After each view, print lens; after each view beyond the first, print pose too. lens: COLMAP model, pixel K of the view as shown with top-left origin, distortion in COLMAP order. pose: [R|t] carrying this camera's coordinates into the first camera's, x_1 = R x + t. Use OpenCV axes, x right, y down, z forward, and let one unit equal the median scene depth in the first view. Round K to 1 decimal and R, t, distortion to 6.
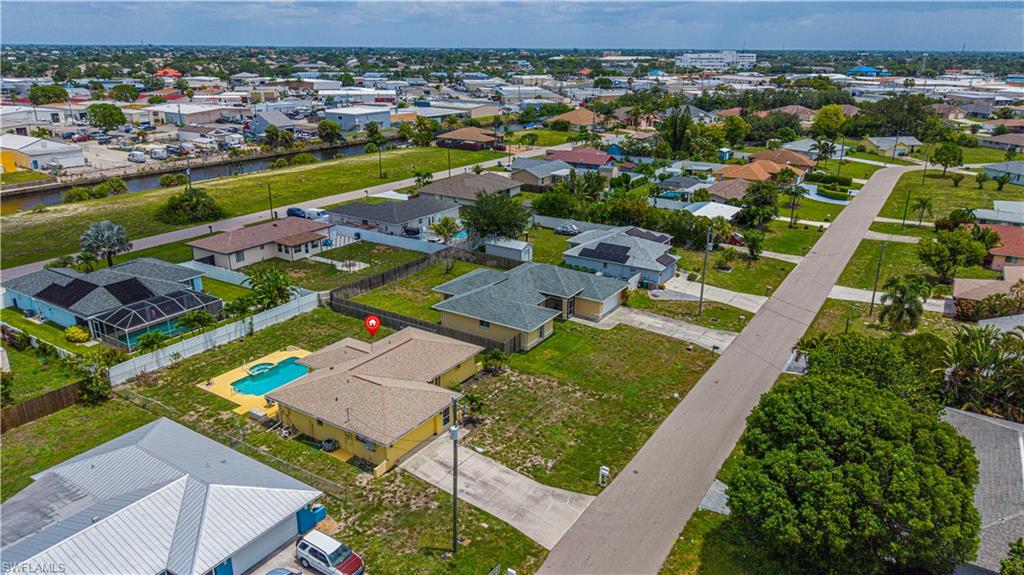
lens RADIAL K [[685.2, 0, 512.0], [0, 685.2, 287.5], [0, 0, 1]] dist [0.022157, -0.002844]
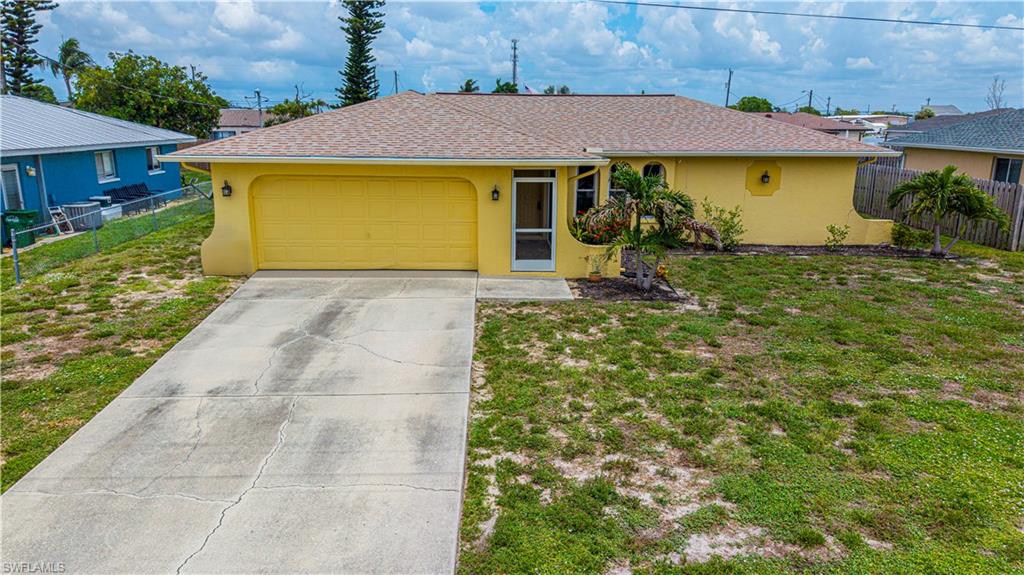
lens RADIAL K [[685.2, 0, 512.0], [0, 685.2, 287.5], [0, 0, 1]] dist [0.022157, -0.002844]
pose [[0.576524, 0.194258, -0.793652, 0.092182], [-0.279141, 0.959712, 0.032130, 0.157784], [0.767919, 0.203017, 0.607523, 0.641643]]
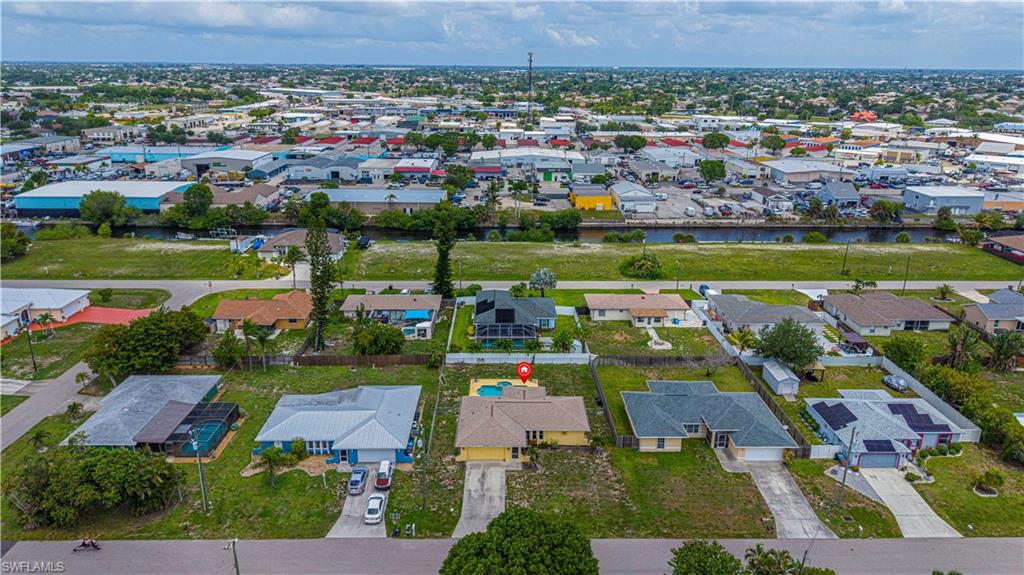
lens RADIAL K [[685.2, 0, 512.0], [0, 685.2, 287.5], [0, 0, 1]] dist [0.022157, -0.002844]
pose [[0.552082, 0.257976, -0.792877, 0.803290], [-0.280318, 0.953007, 0.114890, -0.270095], [0.785256, 0.158829, 0.598453, -0.001834]]
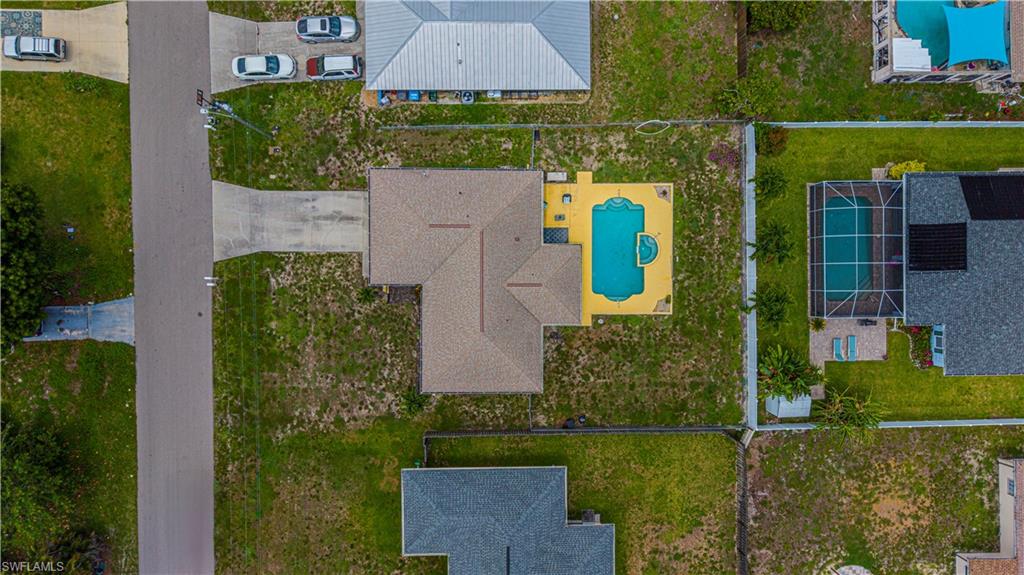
lens RADIAL K [[685.2, 0, 512.0], [0, 685.2, 287.5], [0, 0, 1]] dist [0.022157, -0.002844]
pose [[-0.835892, 0.548535, -0.019831, -0.166877], [-0.210467, -0.286938, 0.934543, -0.599009], [0.506939, 0.785351, 0.355298, 0.592516]]
